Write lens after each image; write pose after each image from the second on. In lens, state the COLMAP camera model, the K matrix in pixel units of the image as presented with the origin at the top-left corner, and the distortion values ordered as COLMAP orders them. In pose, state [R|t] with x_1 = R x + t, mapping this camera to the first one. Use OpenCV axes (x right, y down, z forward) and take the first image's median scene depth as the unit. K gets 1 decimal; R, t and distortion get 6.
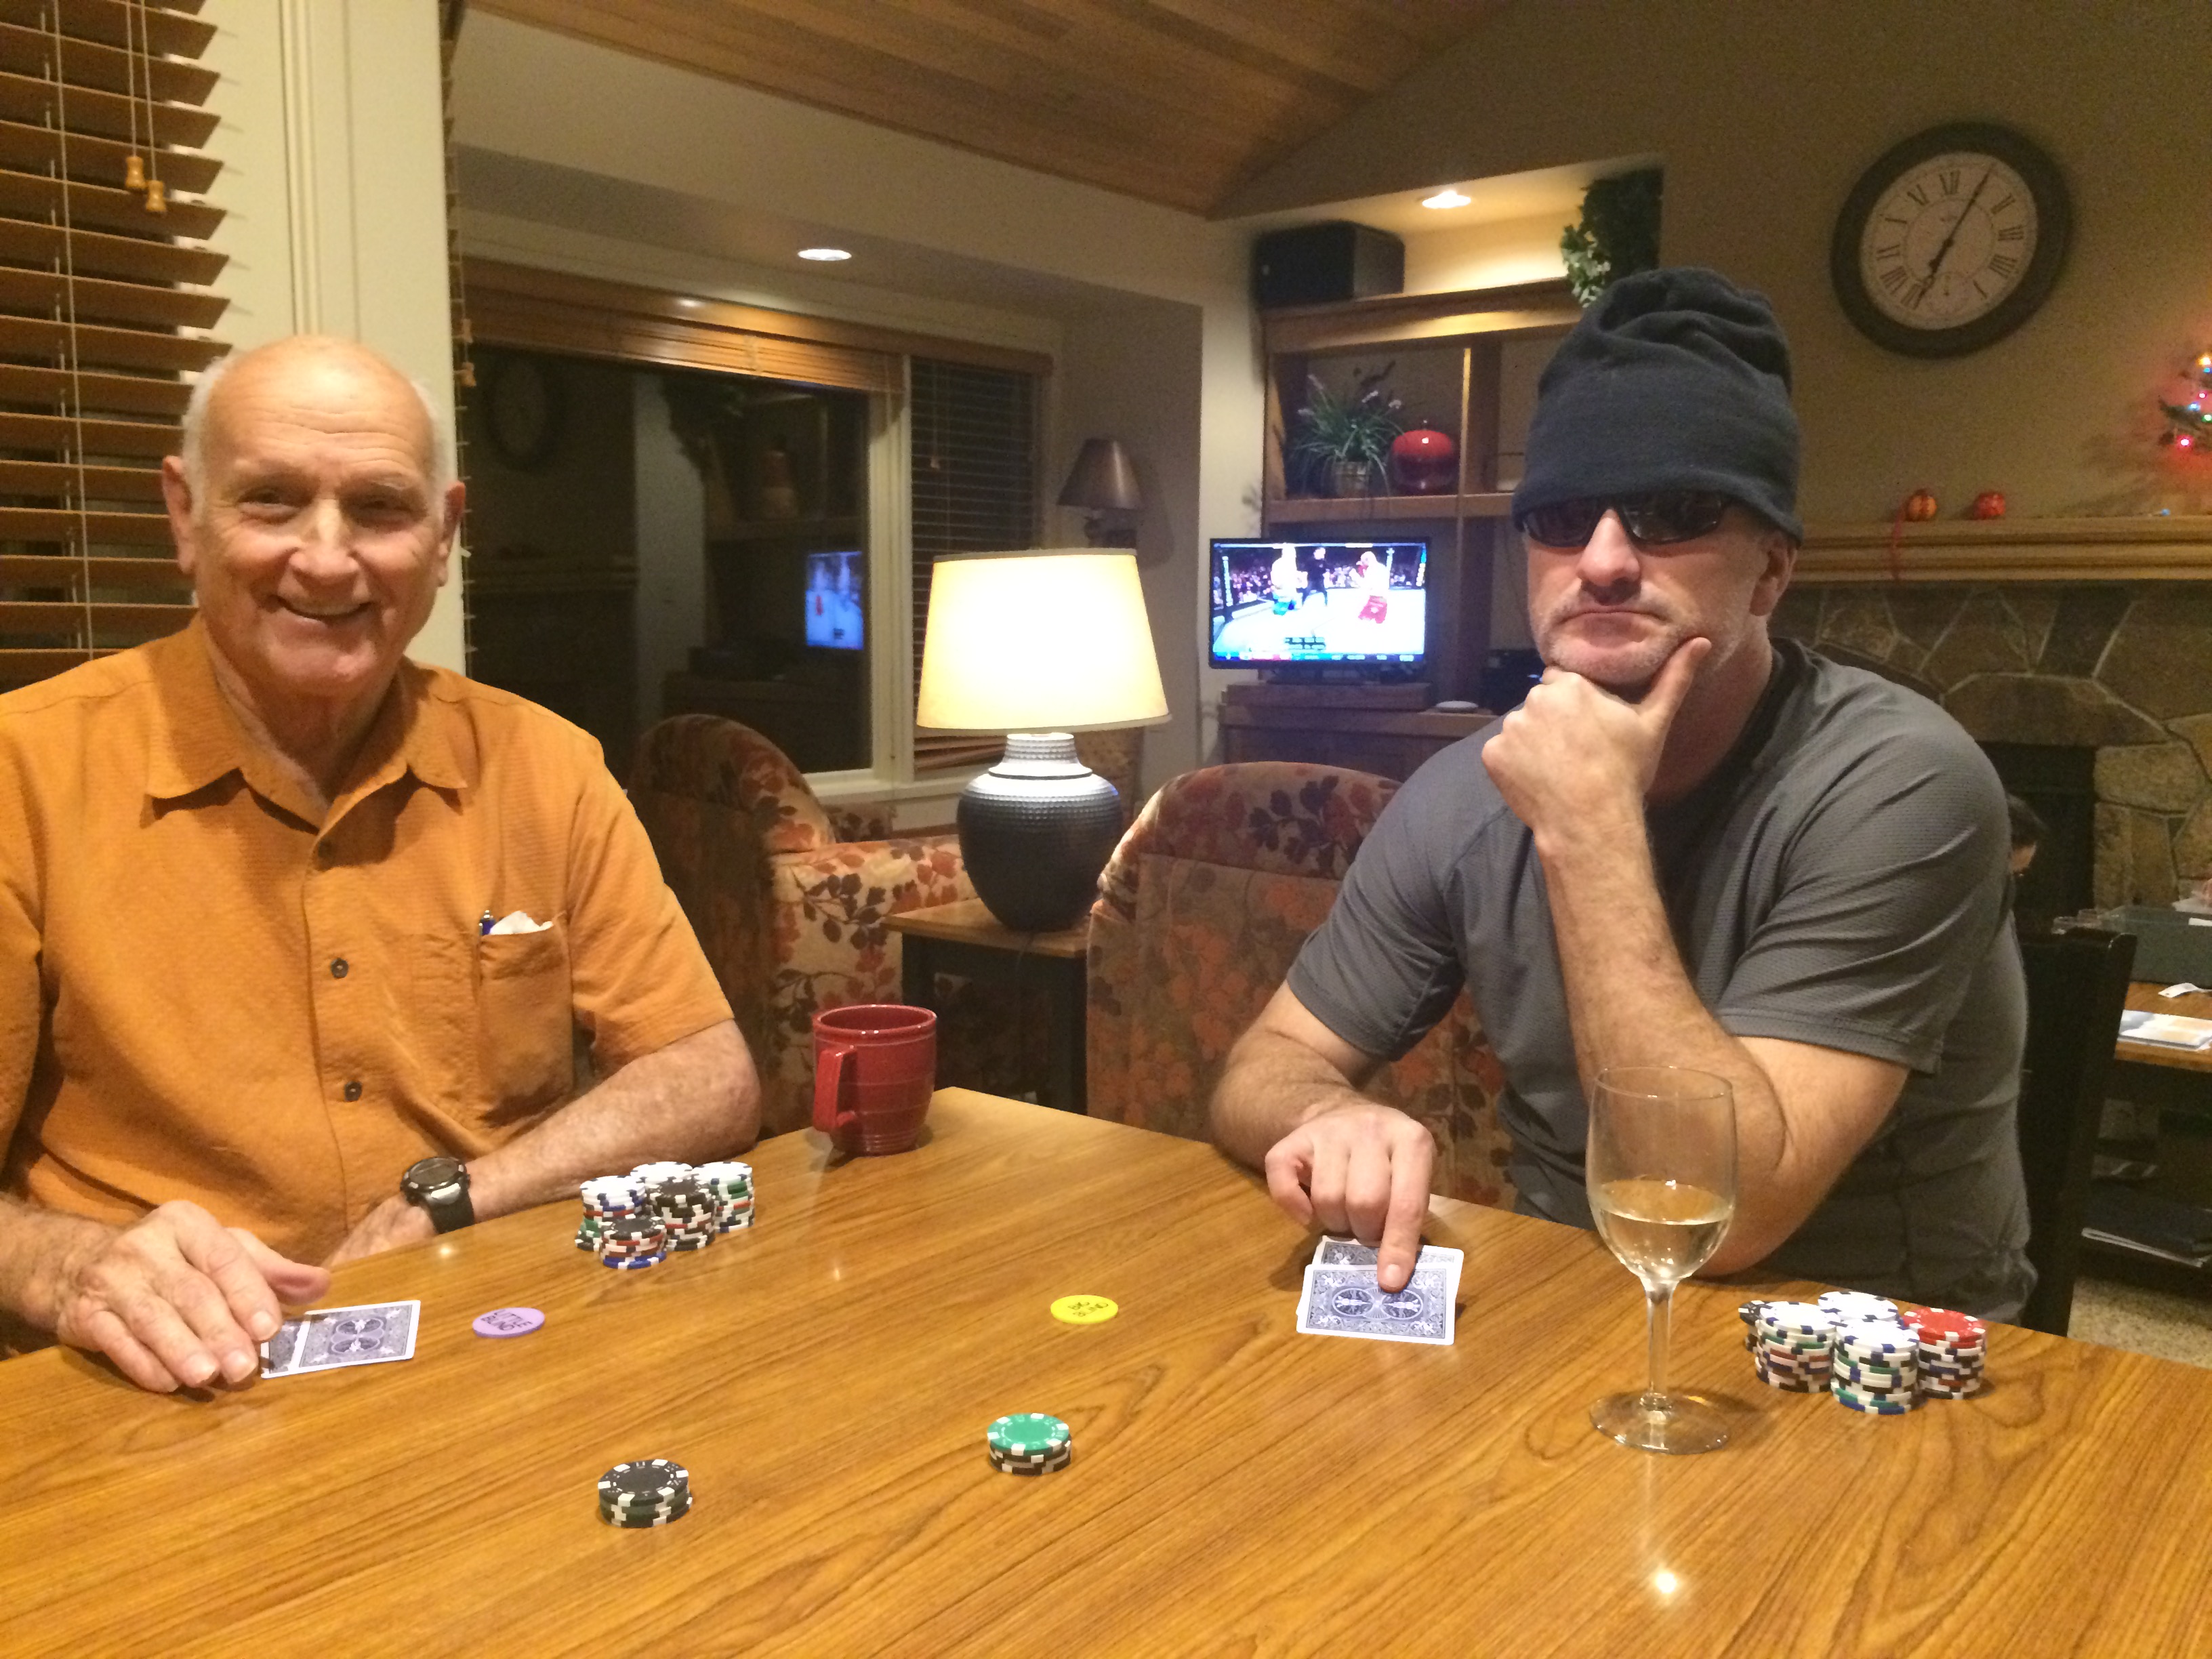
lens RADIAL K [[1835.0, 0, 1107.1], [0, 1835.0, 827.3], [0, 0, 1]] dist [0.036694, -0.061800]
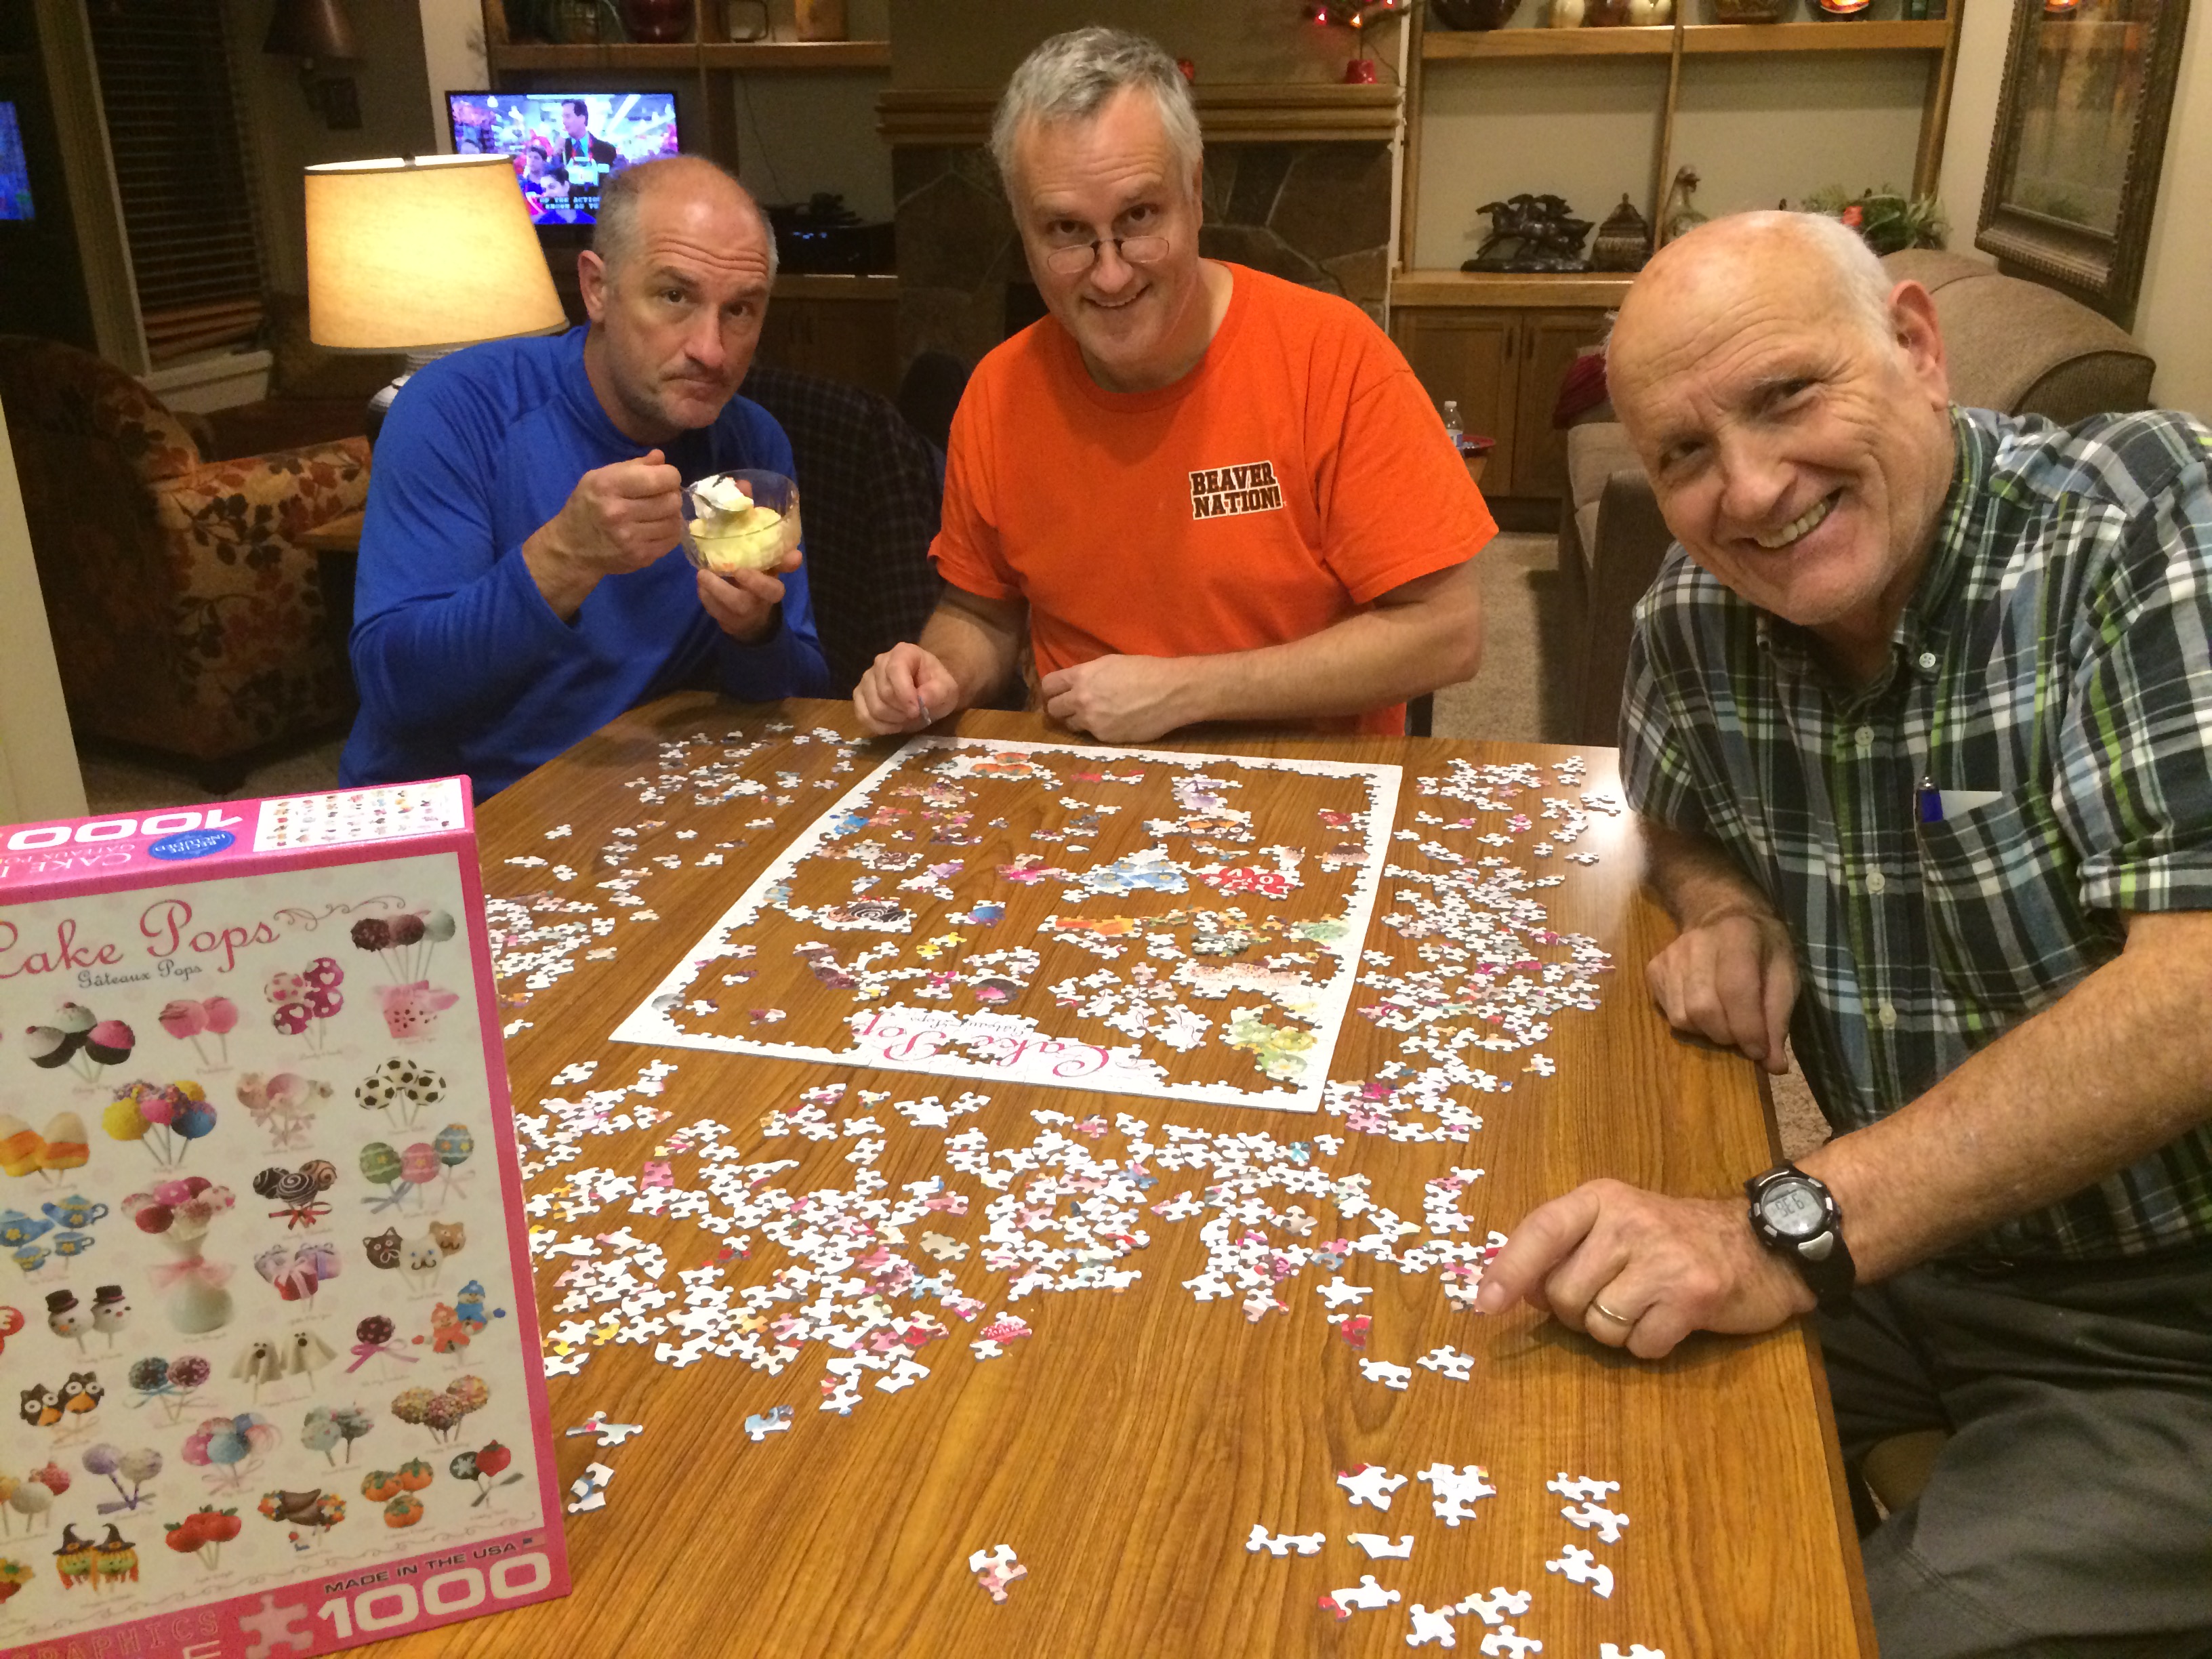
lens RADIAL K [[1835.0, 0, 1083.1], [0, 1835.0, 845.0], [0, 0, 1]] dist [0.036694, -0.061800]
pose [[0.902415, -0.170055, 0.395889, -0.156763], [0.060563, 0.959760, 0.274214, -0.040020], [-0.426589, -0.223478, 0.876401, -0.126607]]
